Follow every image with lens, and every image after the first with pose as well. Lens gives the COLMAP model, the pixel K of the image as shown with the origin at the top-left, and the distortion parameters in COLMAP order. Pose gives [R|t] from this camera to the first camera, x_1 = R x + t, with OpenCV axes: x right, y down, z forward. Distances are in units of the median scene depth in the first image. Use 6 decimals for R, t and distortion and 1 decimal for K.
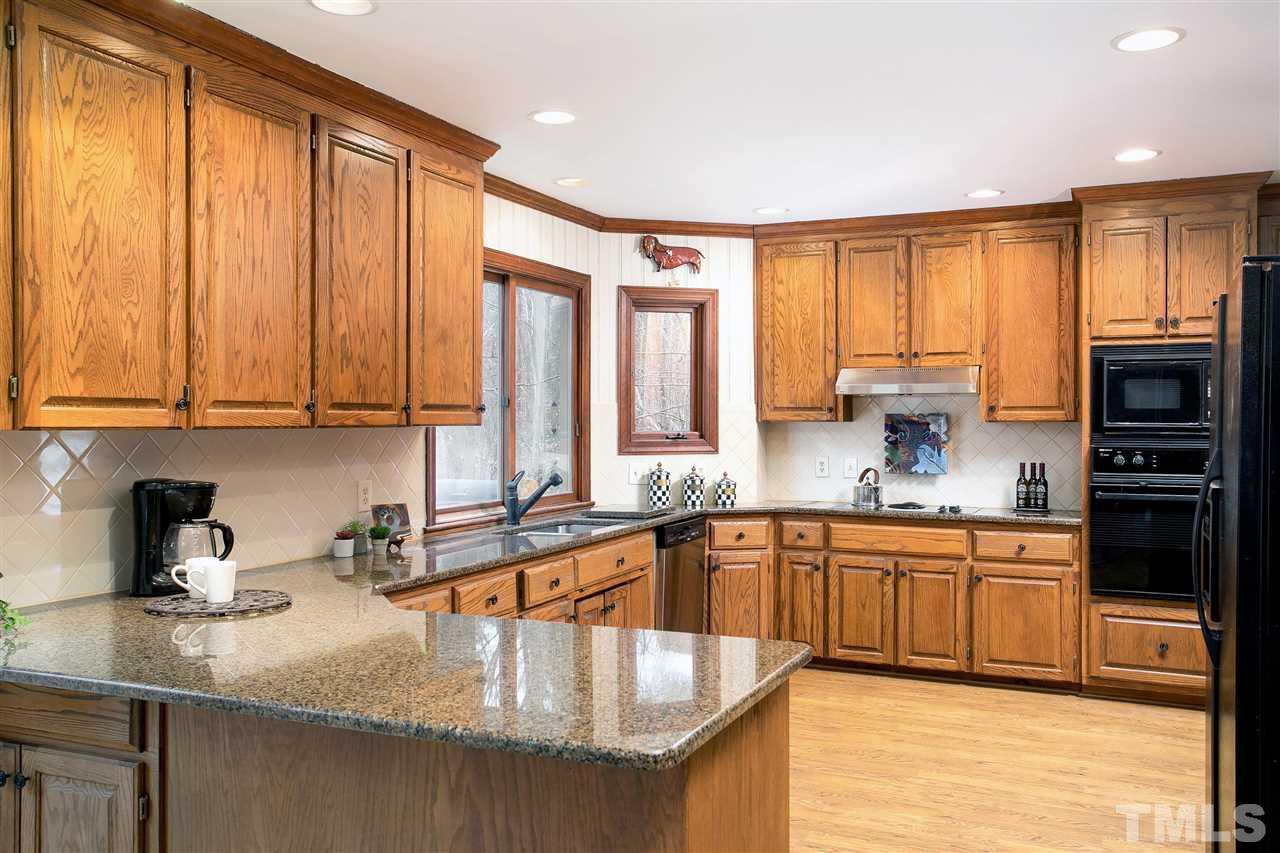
lens RADIAL K [[1031.0, 0, 642.8], [0, 1031.0, 427.2], [0, 0, 1]] dist [-0.018971, 0.018188]
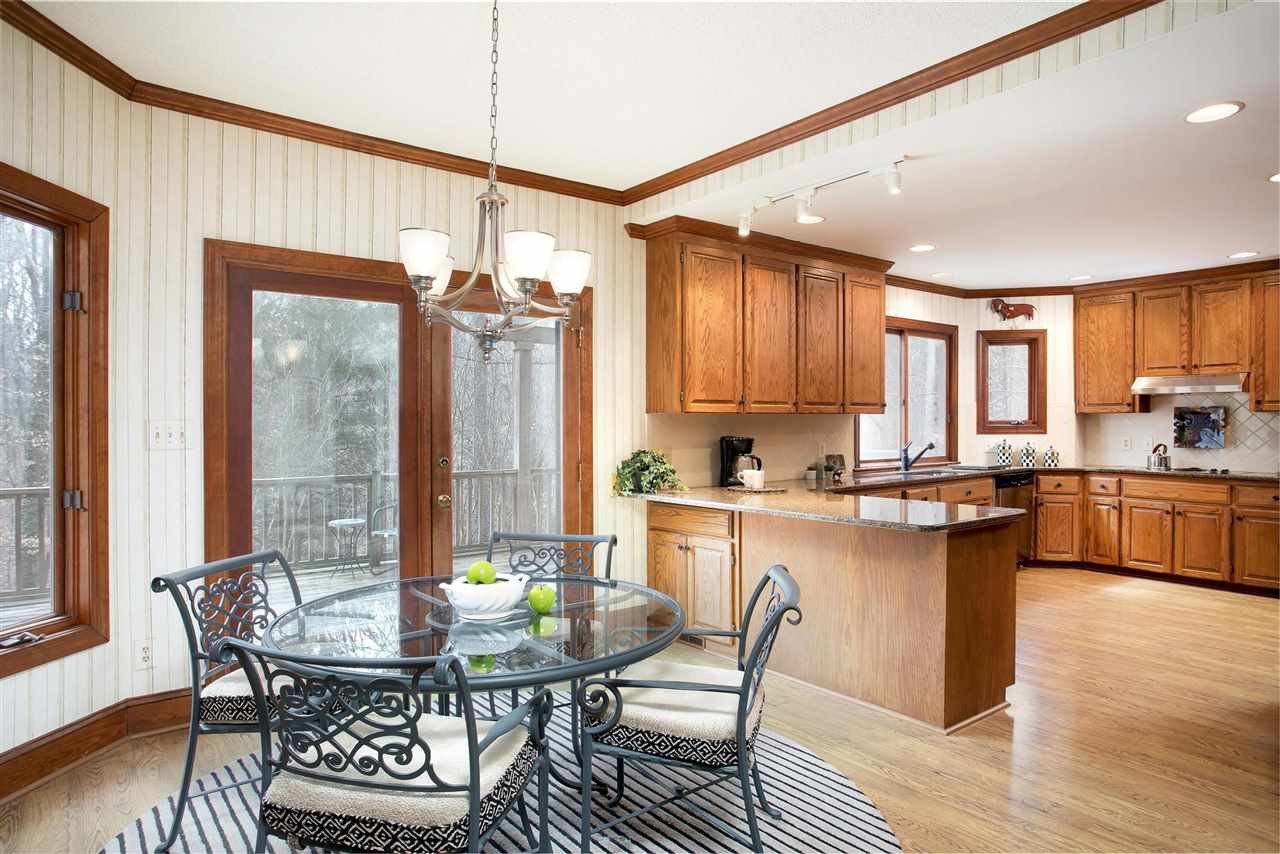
lens RADIAL K [[753.7, 0, 641.1], [0, 753.7, 420.2], [0, 0, 1]] dist [-0.004047, 0.002231]
pose [[0.875124, -0.002332, -0.483892, 0.101134], [-0.002805, 0.999947, -0.009892, 0.020676], [0.483890, 0.010015, 0.875072, -0.346938]]
